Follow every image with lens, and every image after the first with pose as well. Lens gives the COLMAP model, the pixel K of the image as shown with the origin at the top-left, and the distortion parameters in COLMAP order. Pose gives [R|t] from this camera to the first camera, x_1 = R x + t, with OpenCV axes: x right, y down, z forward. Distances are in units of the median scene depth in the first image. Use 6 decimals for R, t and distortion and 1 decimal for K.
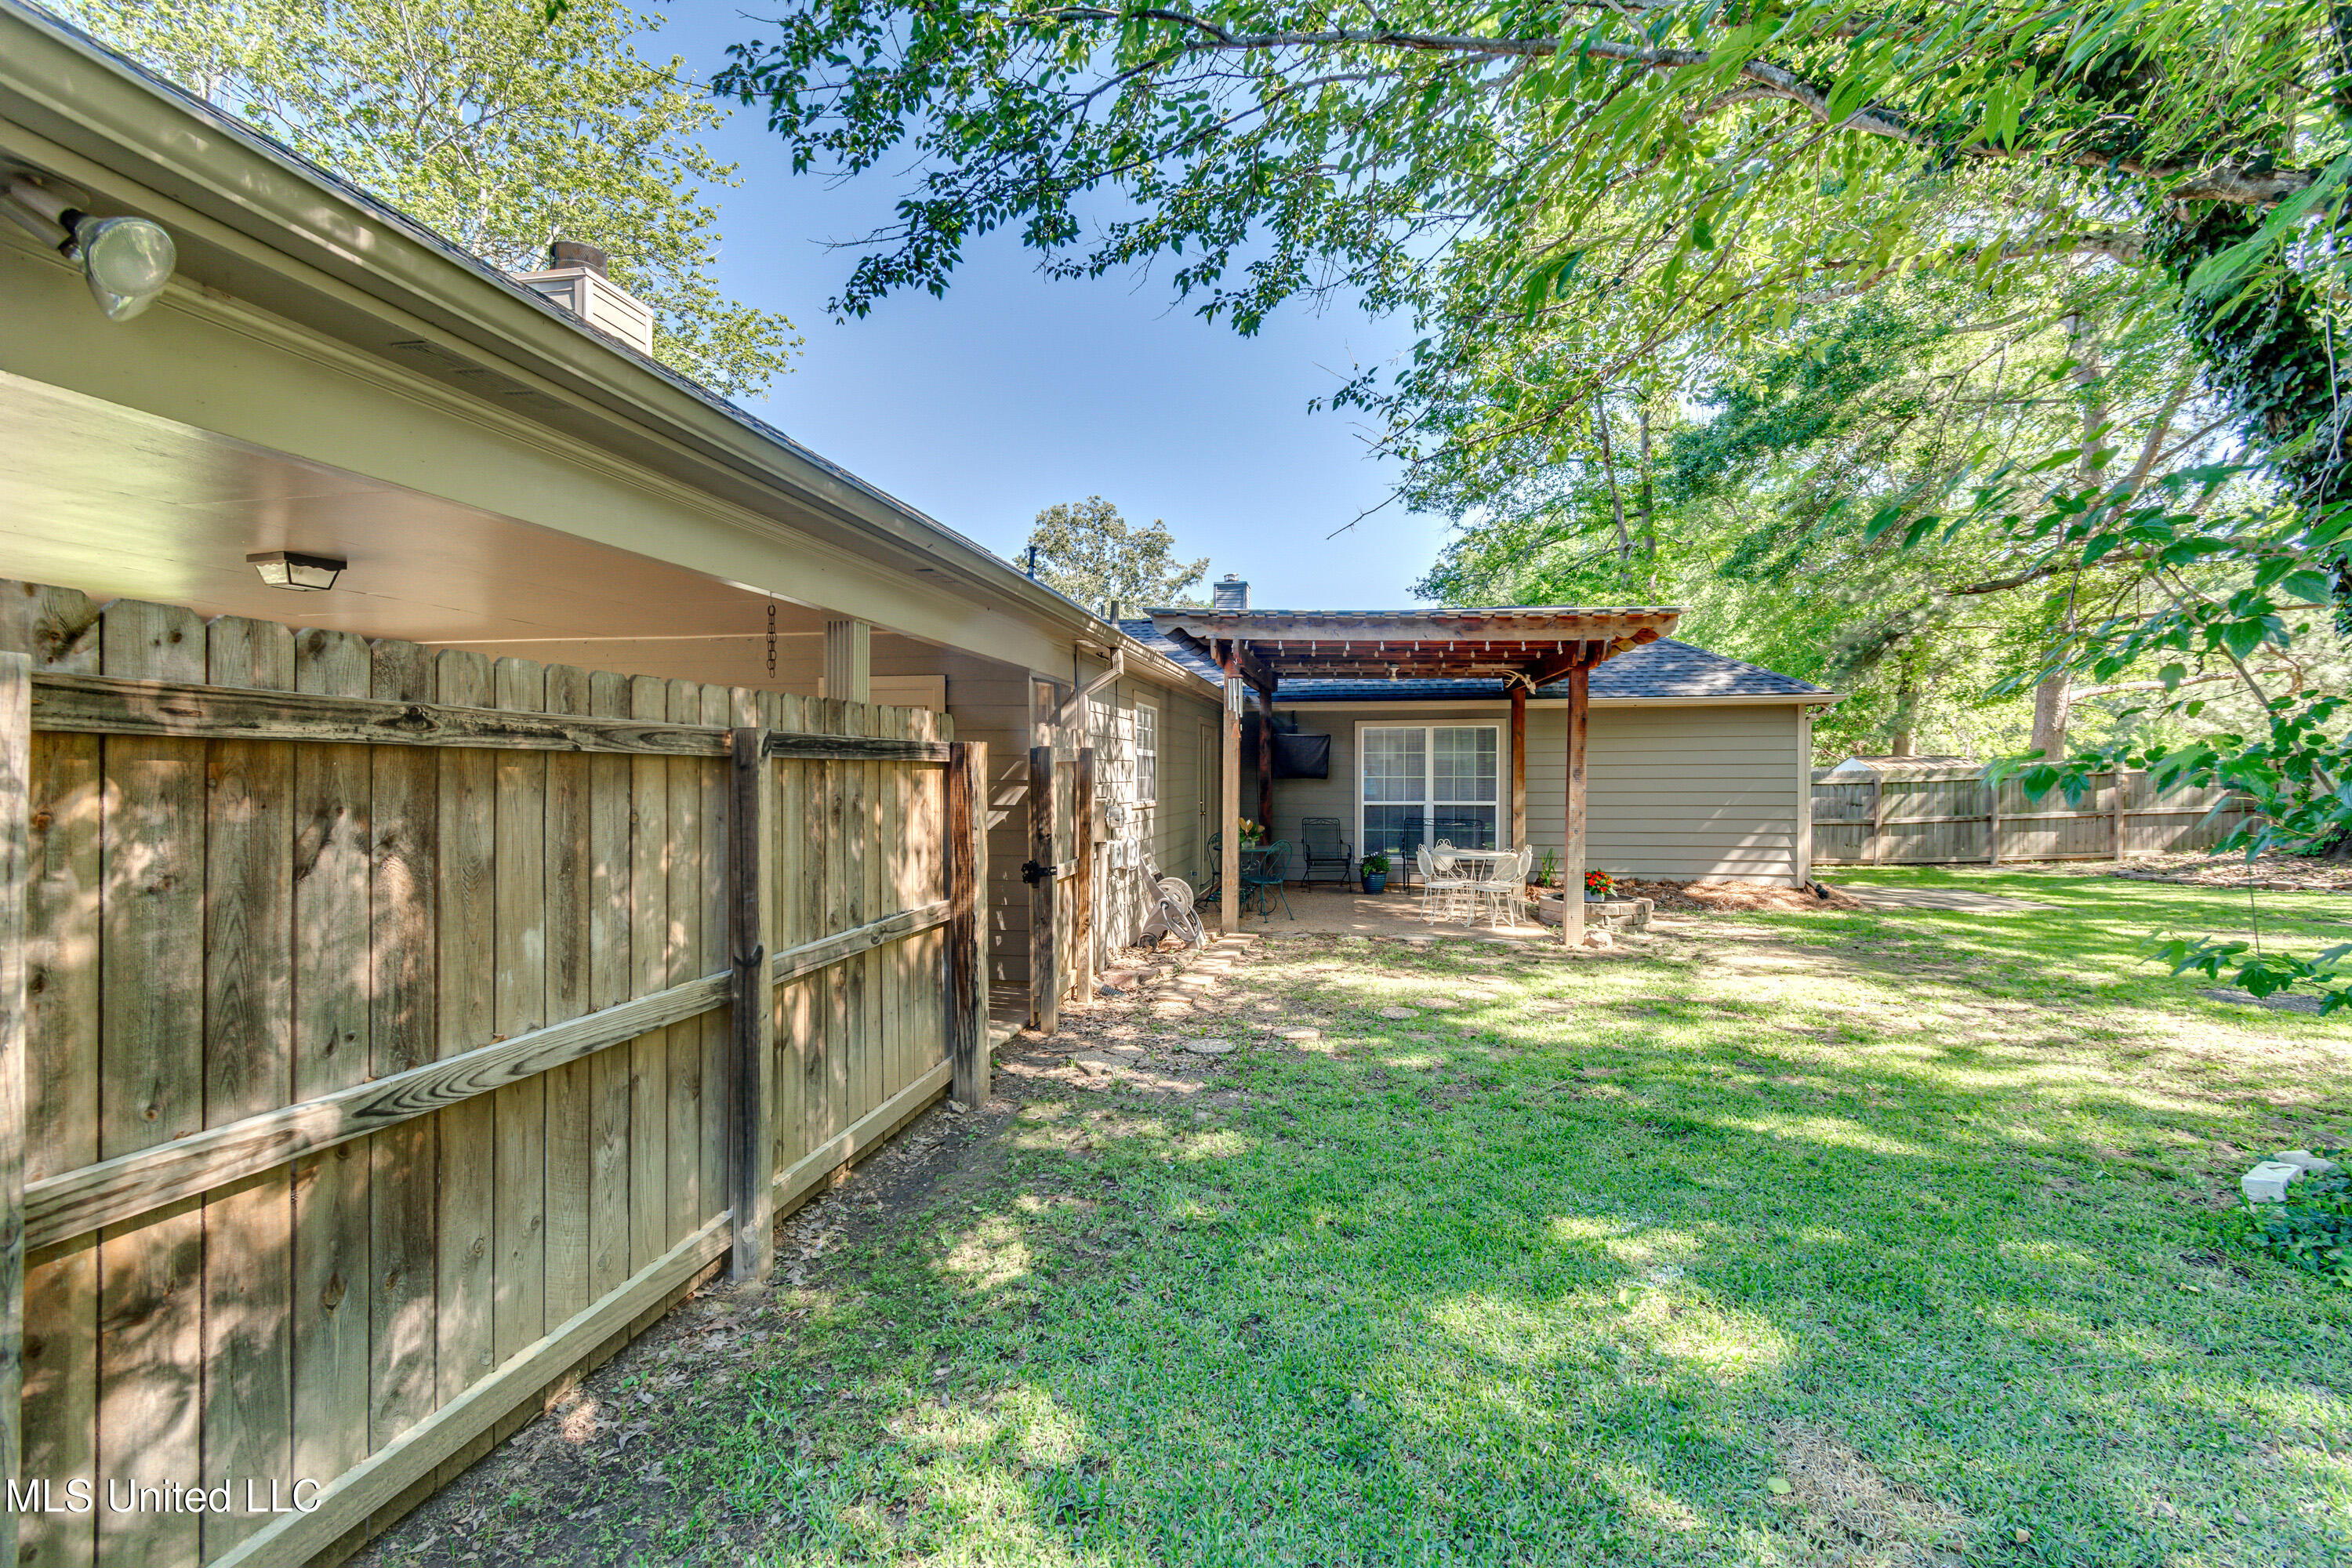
lens RADIAL K [[1042.9, 0, 1179.2], [0, 1042.9, 755.5], [0, 0, 1]] dist [0.000551, -0.000199]
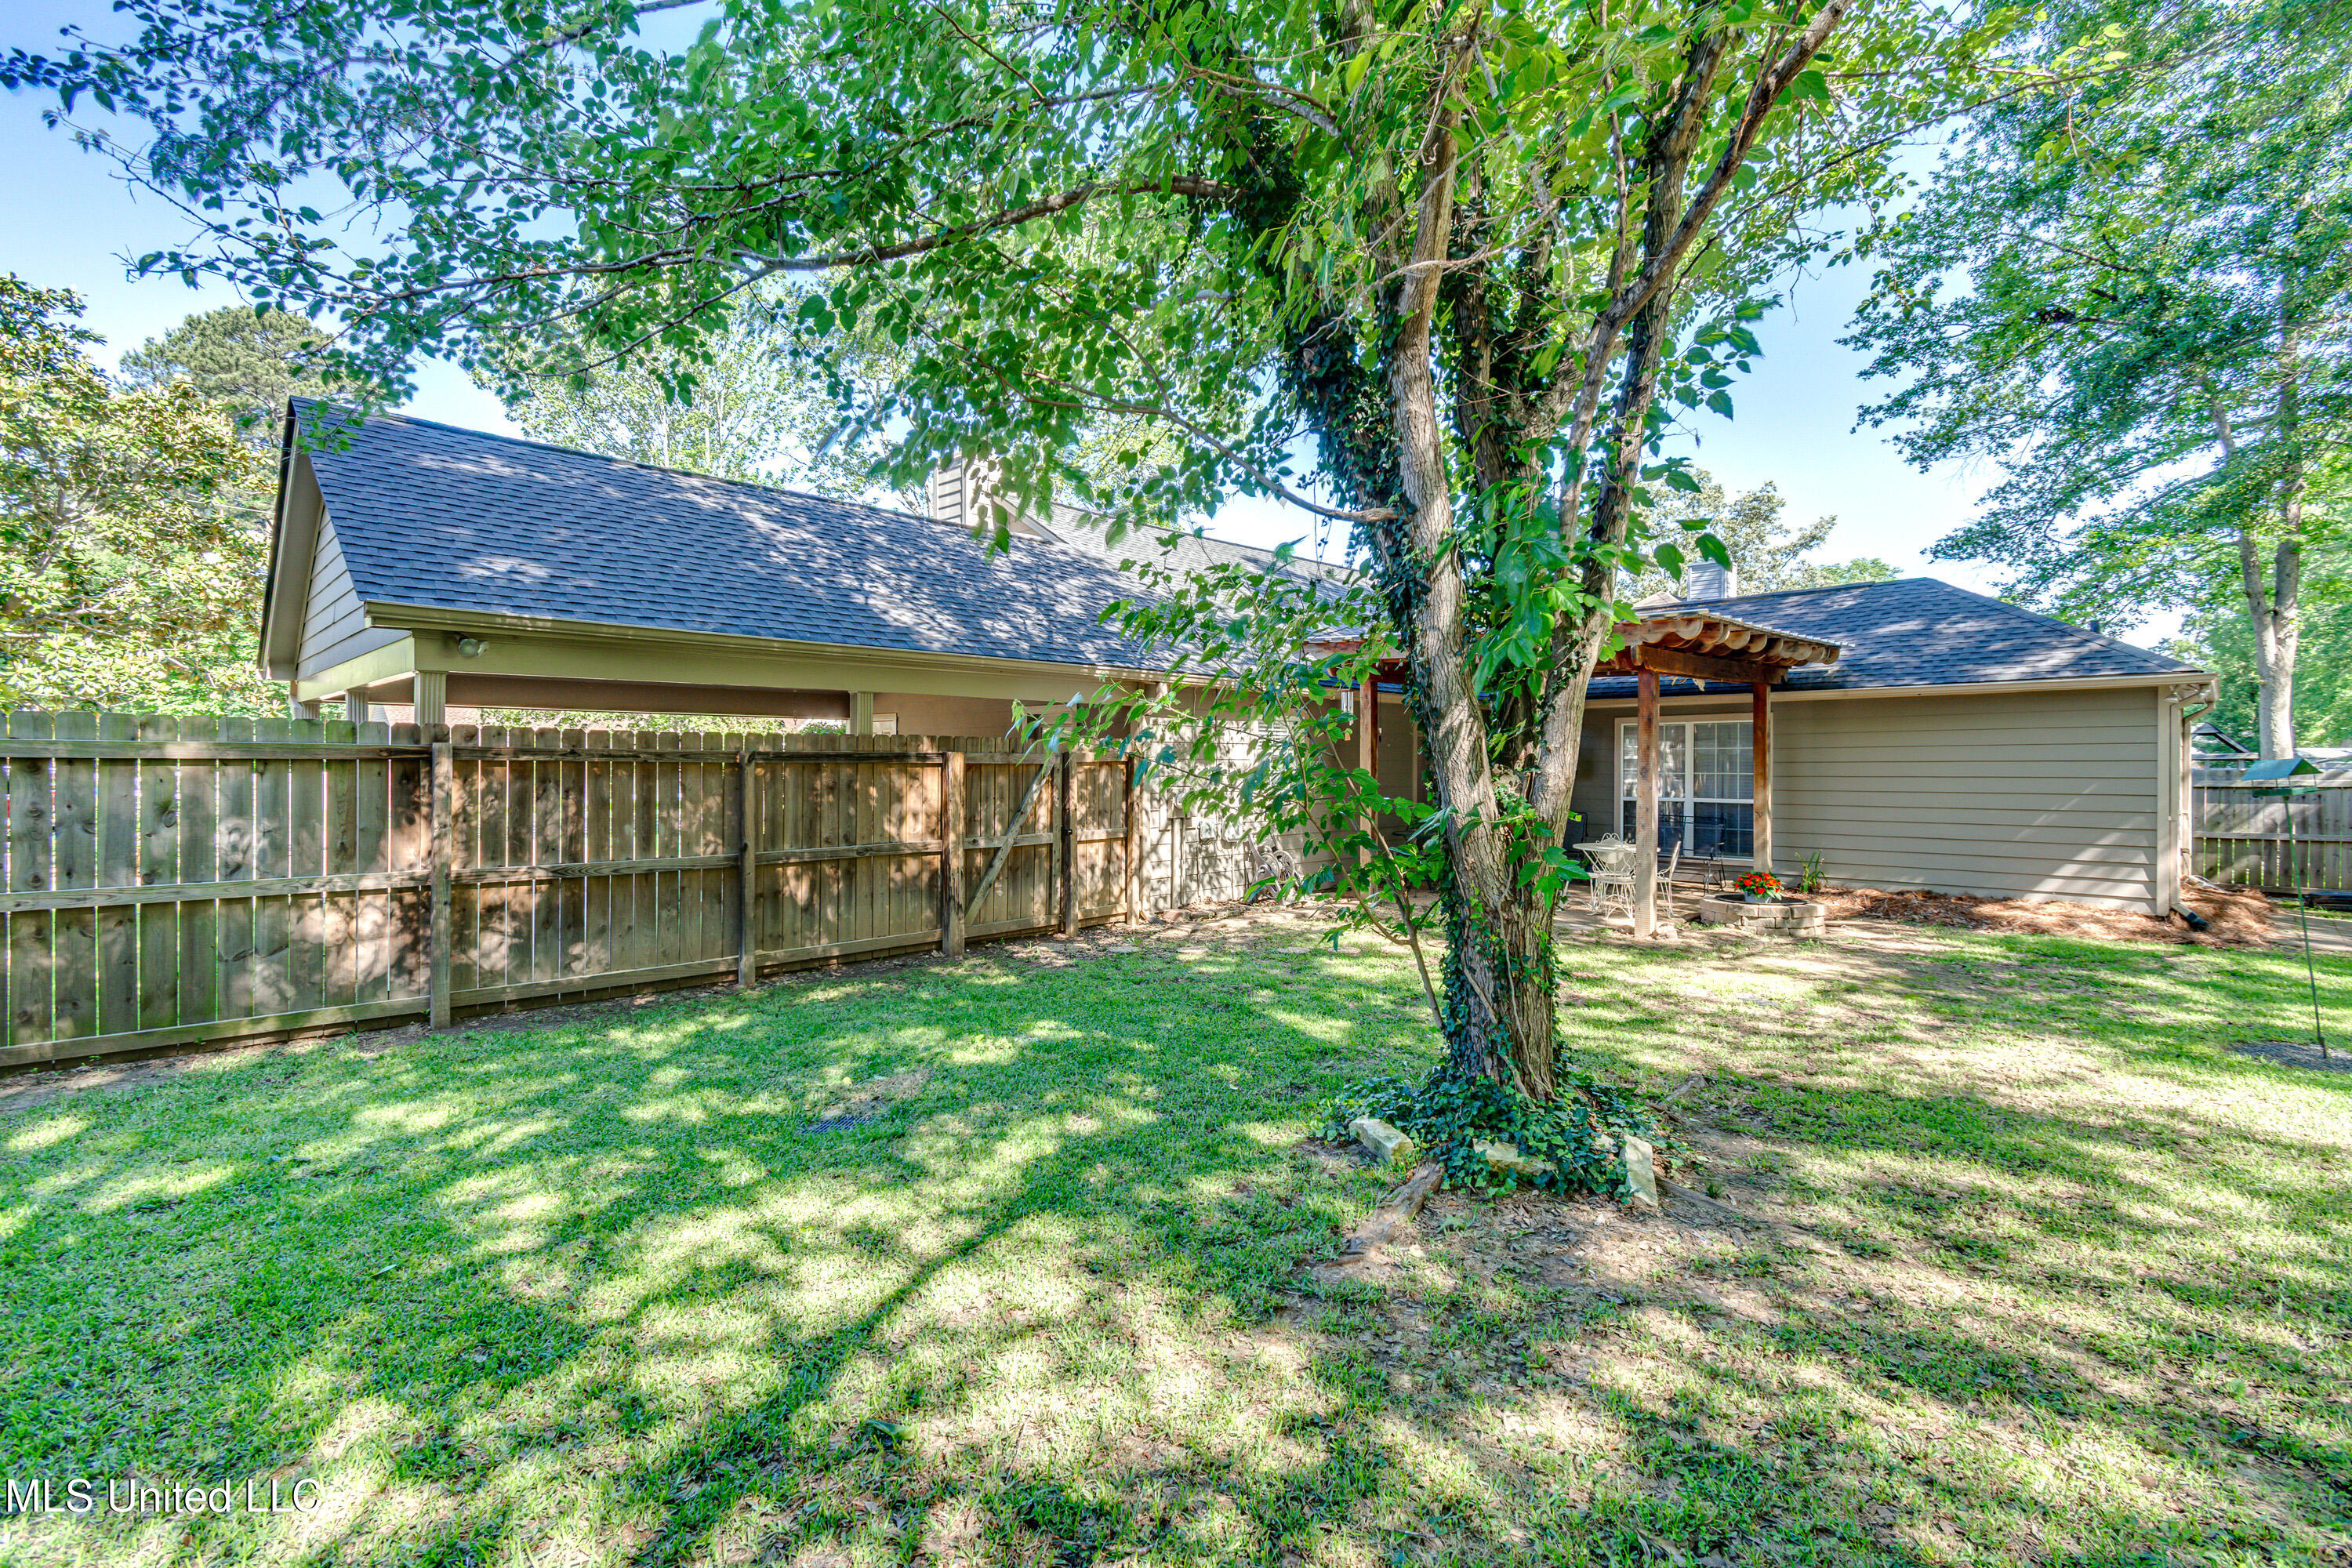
lens RADIAL K [[1067.8, 0, 1182.5], [0, 1067.8, 771.0], [0, 0, 1]] dist [0.000243, -0.000703]
pose [[0.819849, 0.005711, -0.572551, 0.449397], [0.006682, 0.999787, 0.019541, -0.005242], [0.572540, -0.019846, 0.819636, -0.101394]]
